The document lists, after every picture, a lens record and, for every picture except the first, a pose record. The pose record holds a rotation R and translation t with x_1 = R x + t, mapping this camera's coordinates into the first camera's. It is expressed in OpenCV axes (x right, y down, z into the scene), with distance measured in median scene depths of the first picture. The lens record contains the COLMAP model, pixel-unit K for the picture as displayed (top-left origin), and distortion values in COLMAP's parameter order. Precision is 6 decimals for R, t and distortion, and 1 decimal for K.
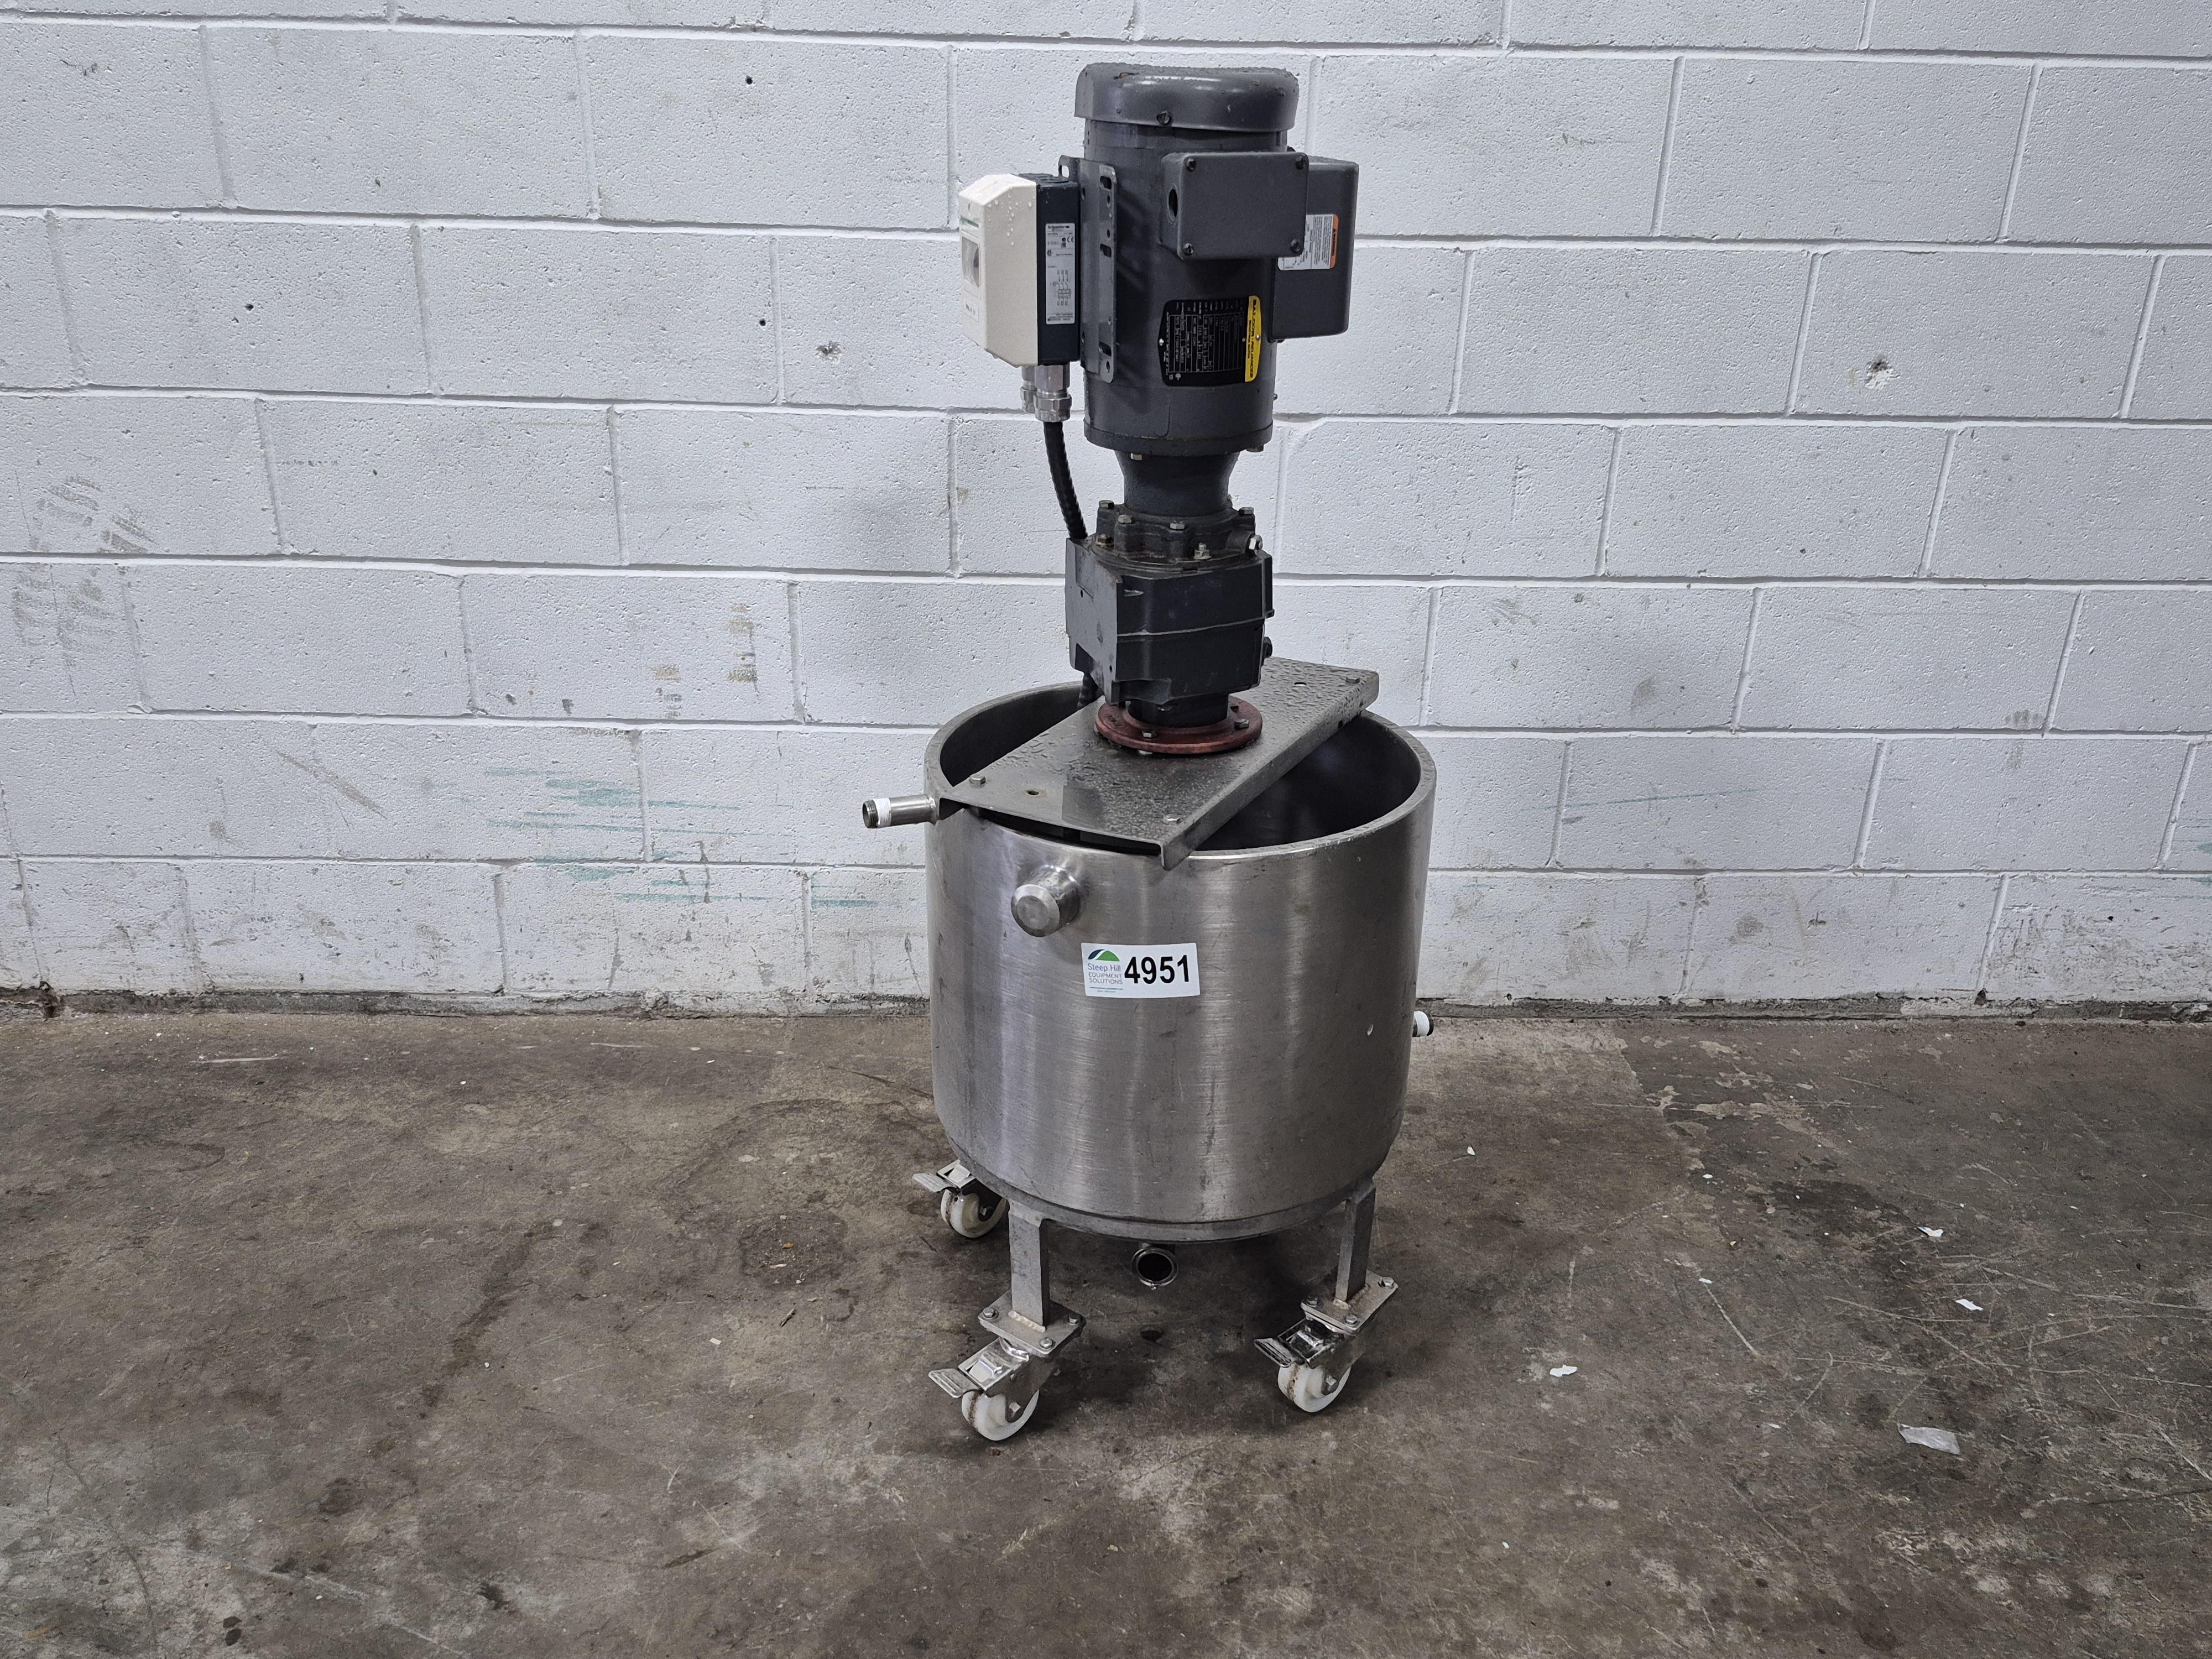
lens RADIAL K [[1789.9, 0, 1106.0], [0, 1789.9, 829.5], [0, 0, 1]] dist [0.115112, -0.168157]
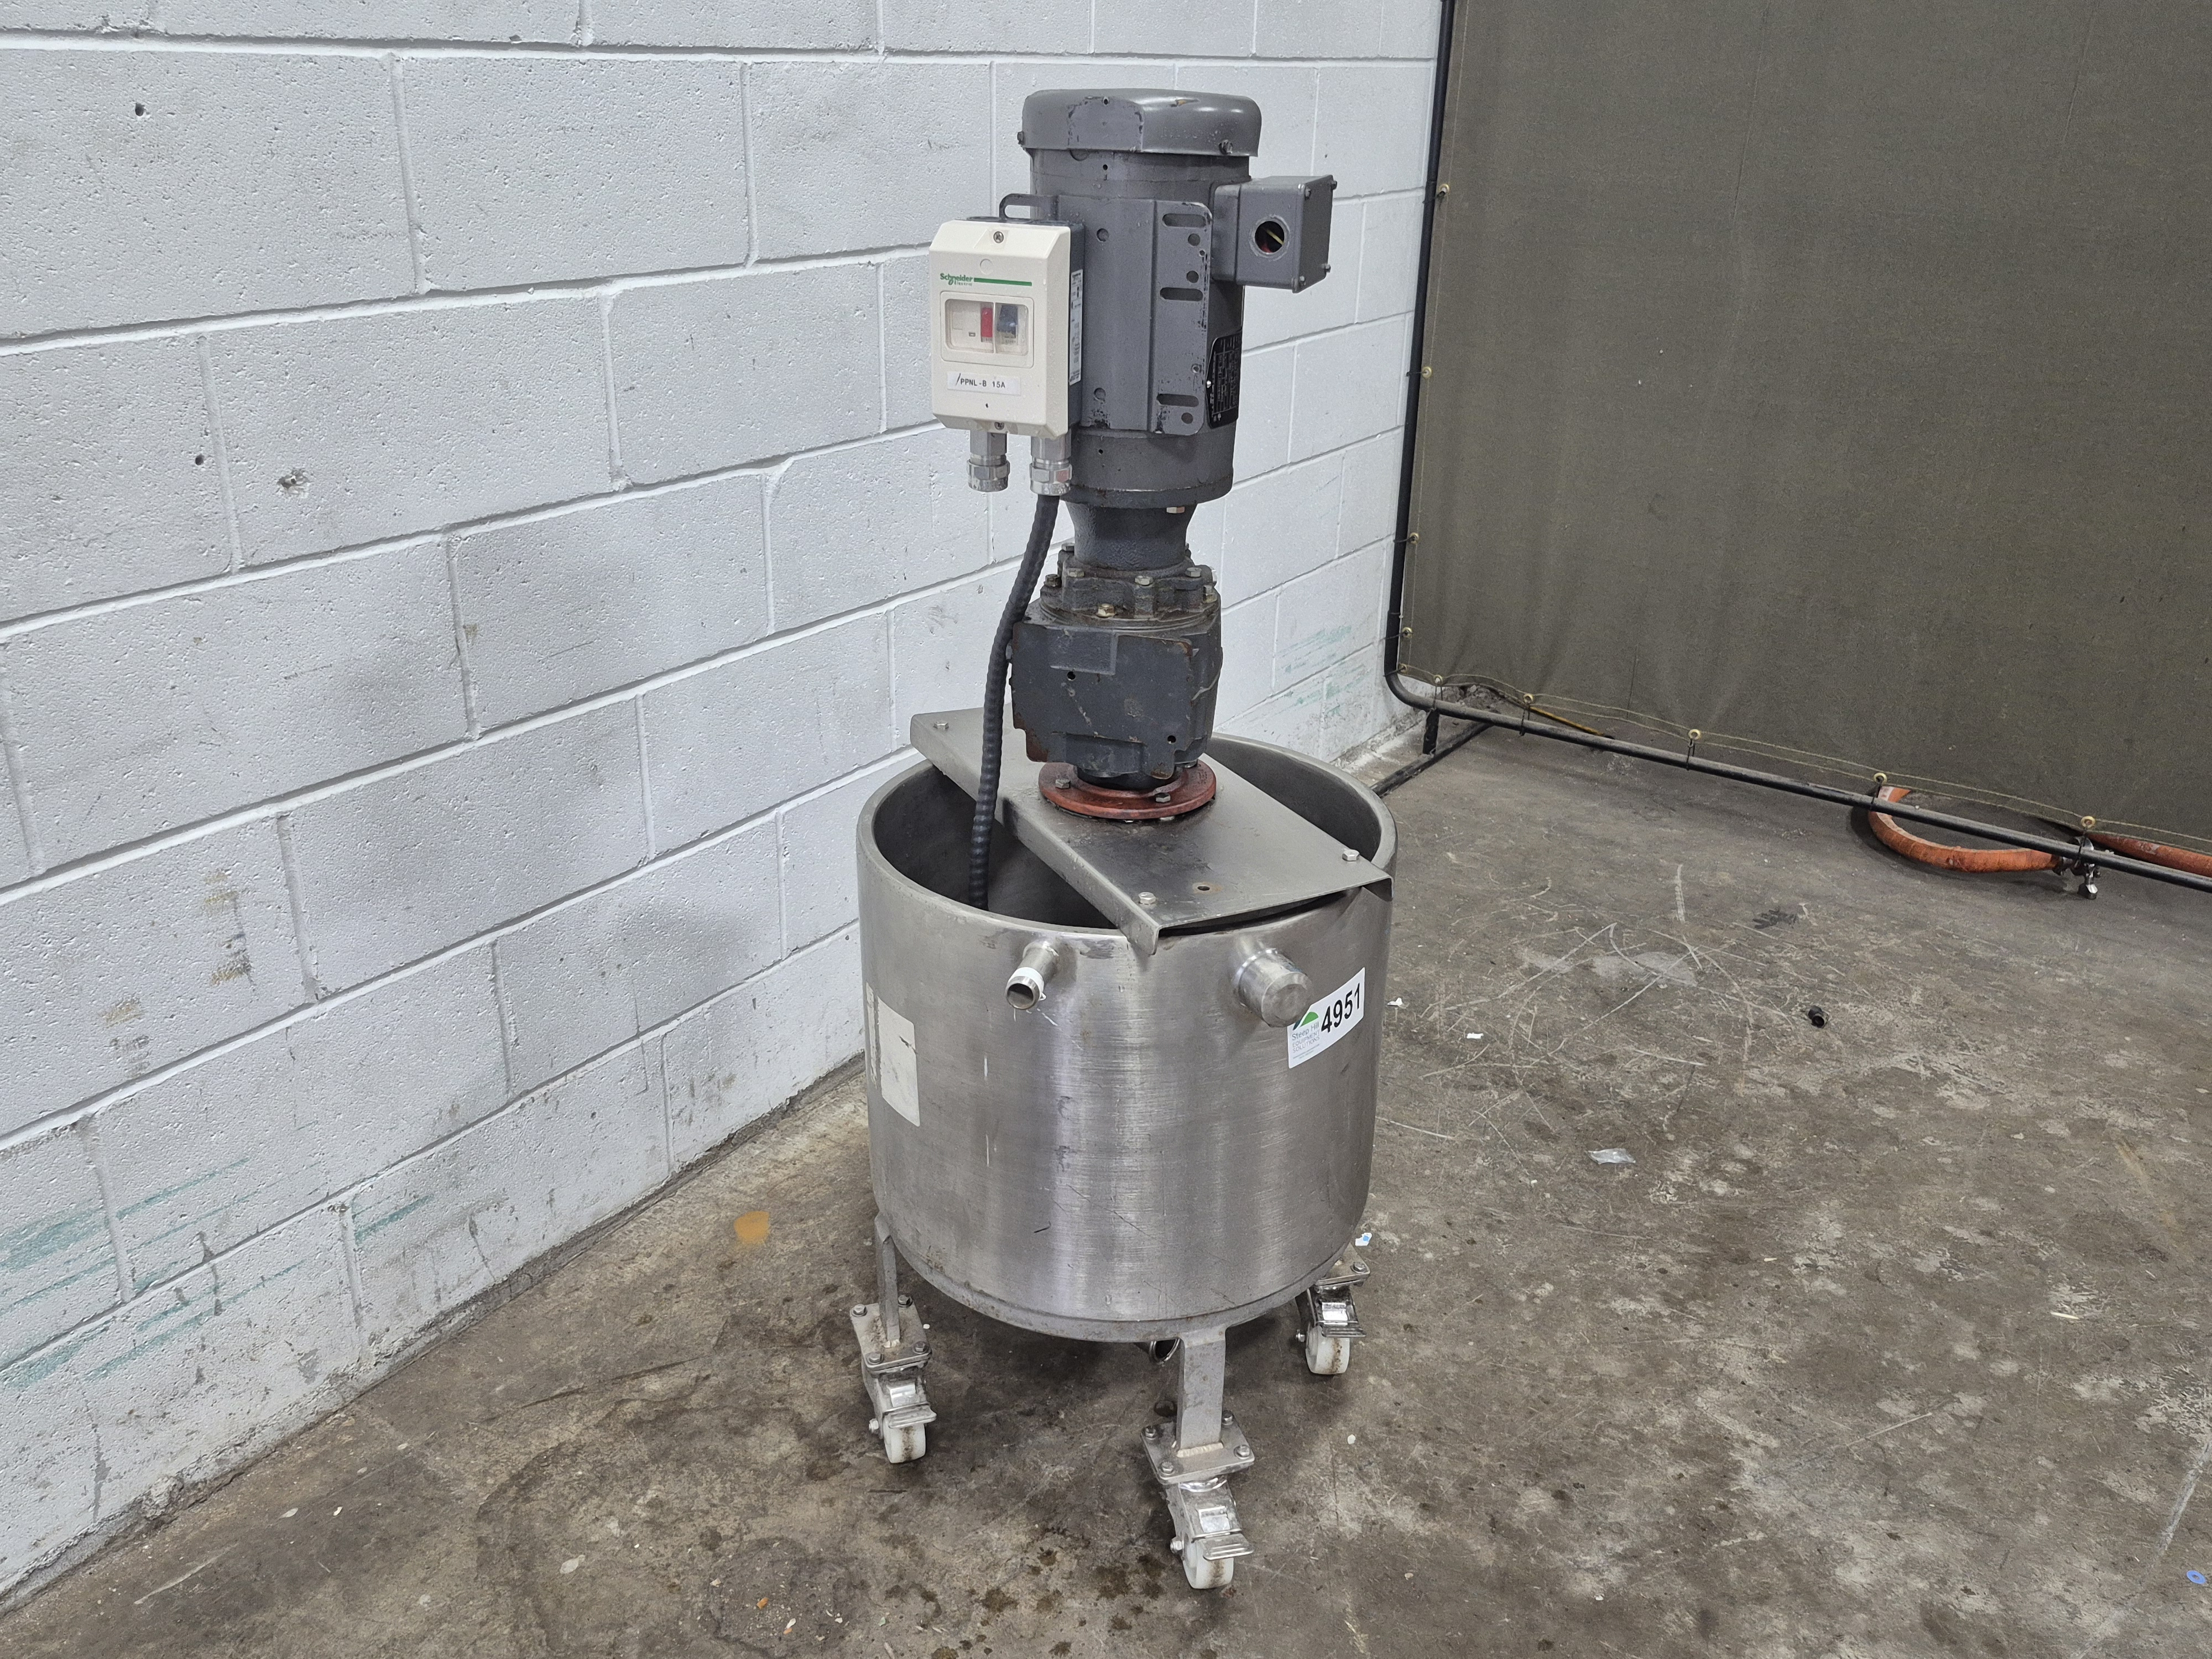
lens RADIAL K [[1796.0, 0, 1113.0], [0, 1796.0, 818.4], [0, 0, 1]] dist [0.087728, -0.103846]
pose [[0.587730, -0.322591, 0.741963, -0.520937], [0.312901, 0.936341, 0.159245, -0.151242], [-0.746101, 0.138568, 0.651254, 0.308378]]
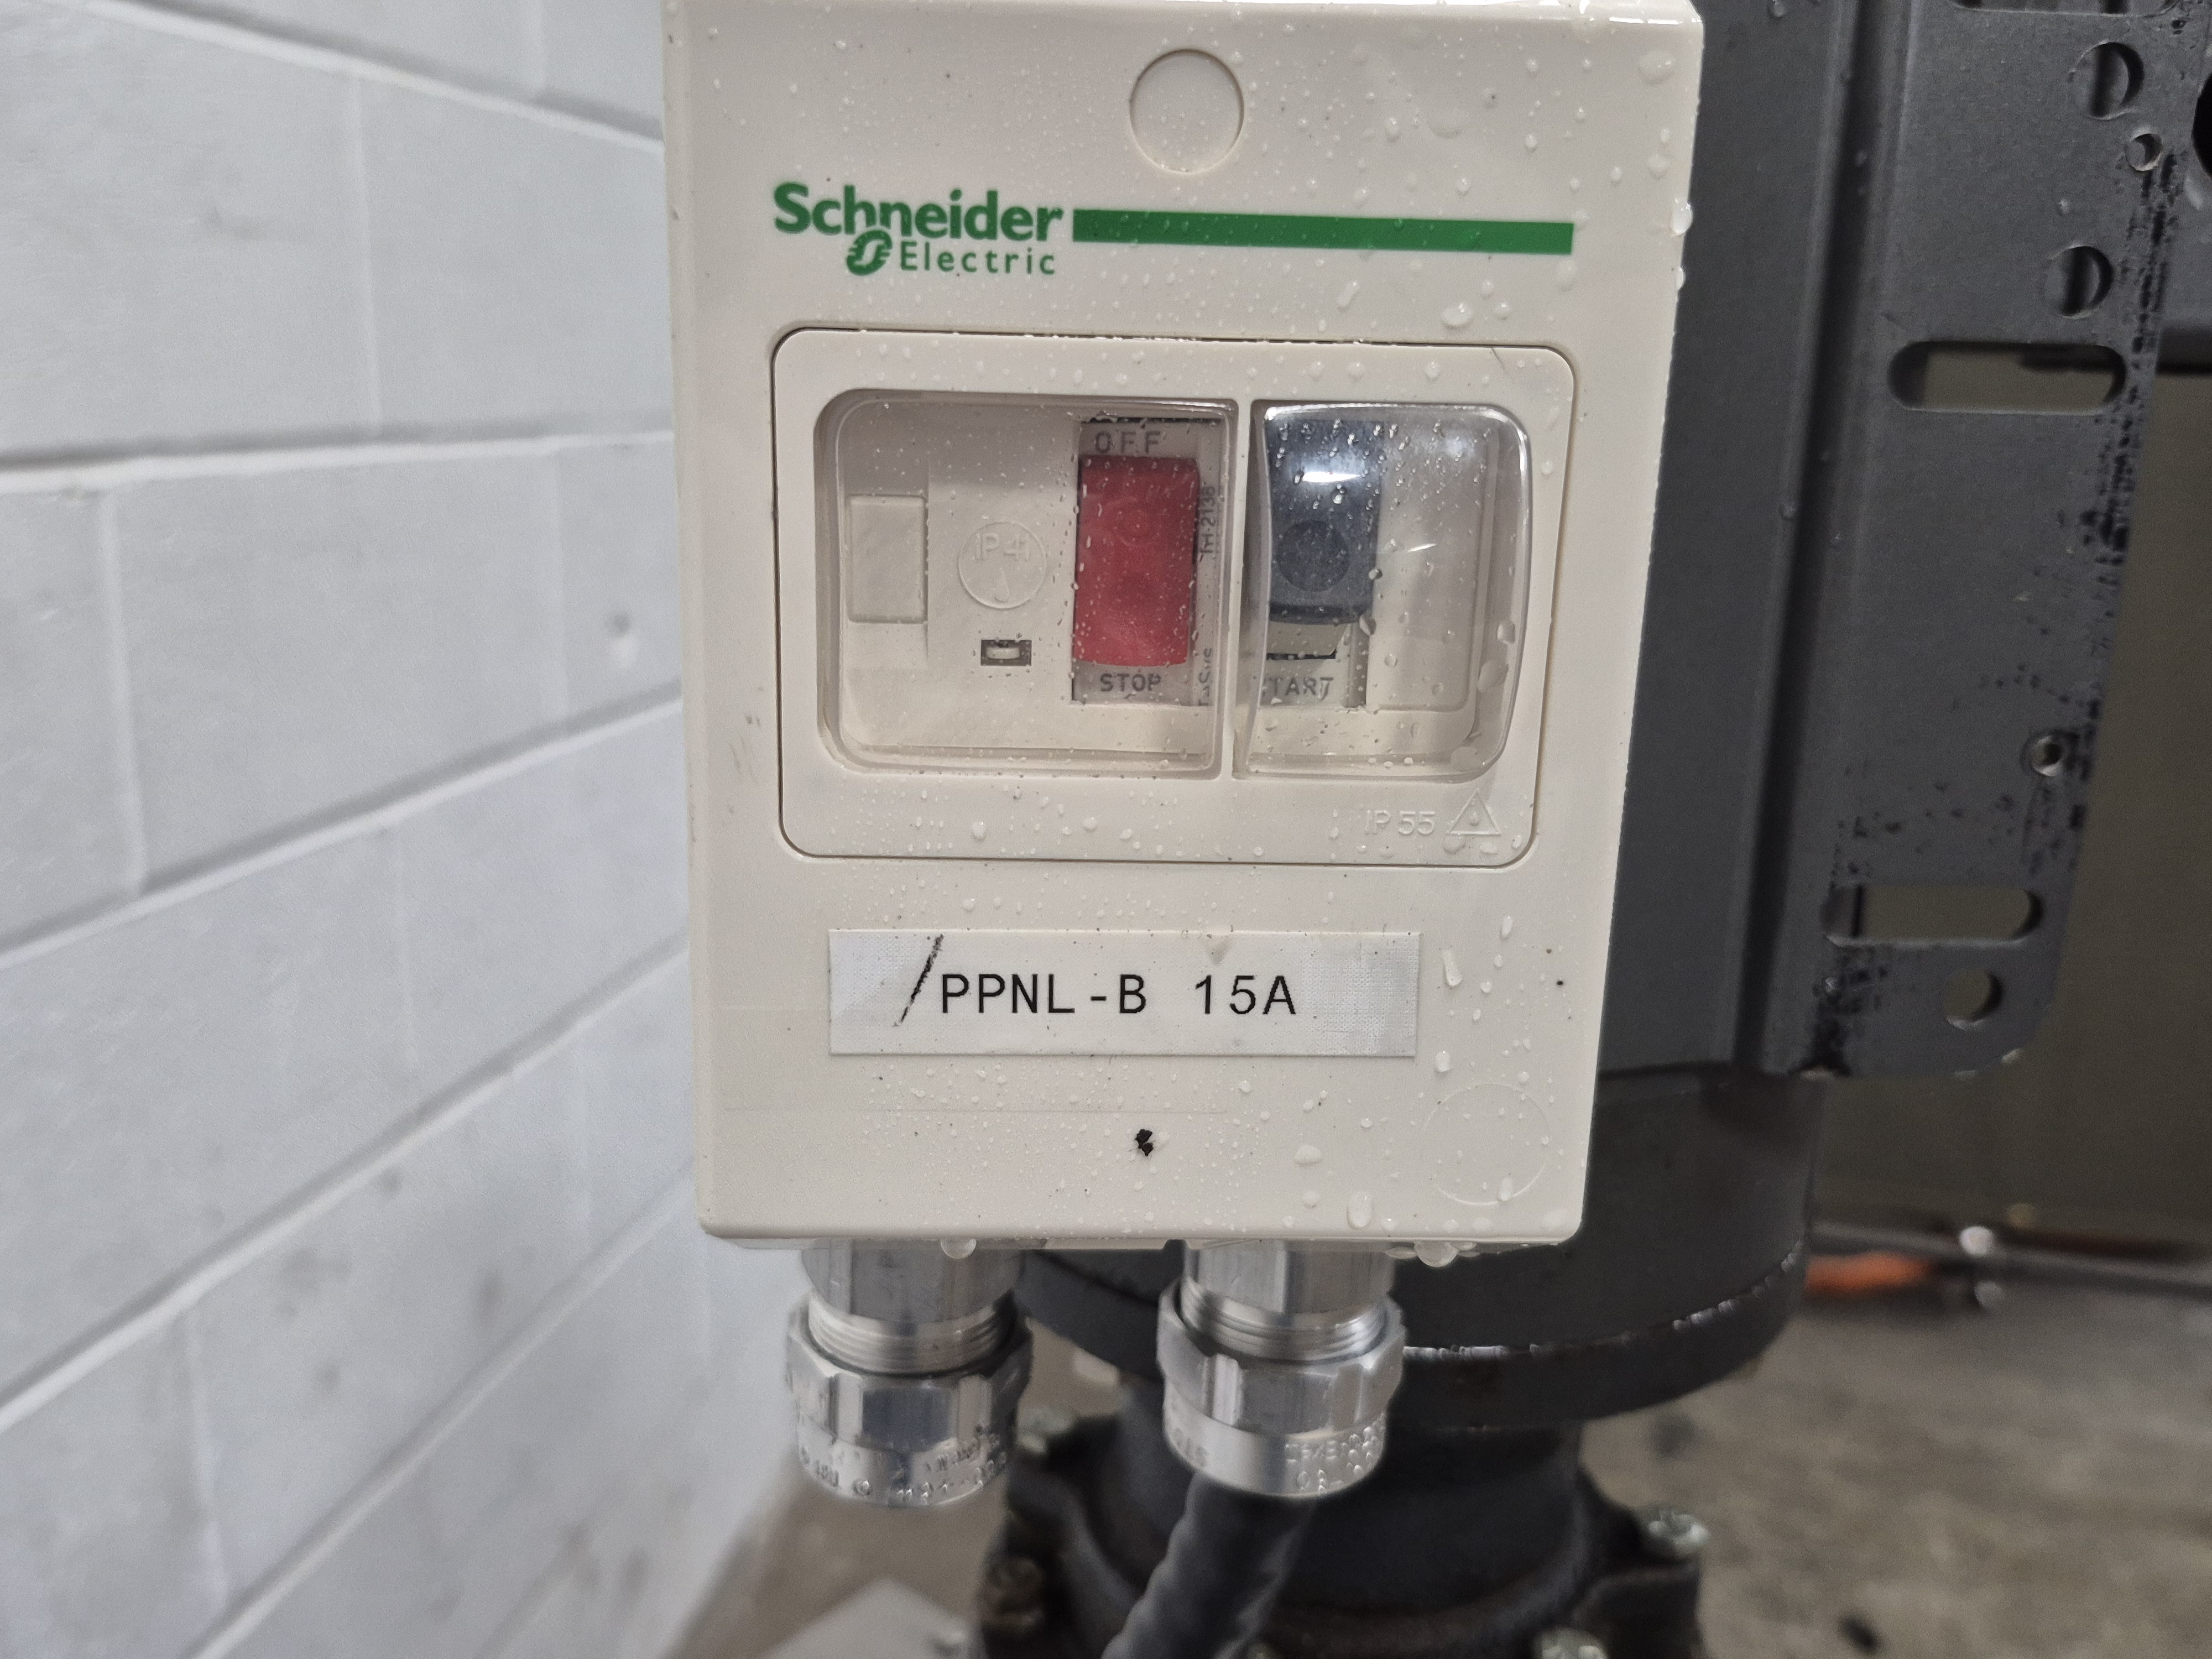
lens RADIAL K [[1796.0, 0, 1113.0], [0, 1796.0, 818.4], [0, 0, 1]] dist [0.087728, -0.103846]
pose [[0.235664, -0.245973, 0.940191, -0.111983], [0.366431, 0.918525, 0.148457, -0.227111], [-0.900106, 0.309529, 0.306596, 0.700432]]
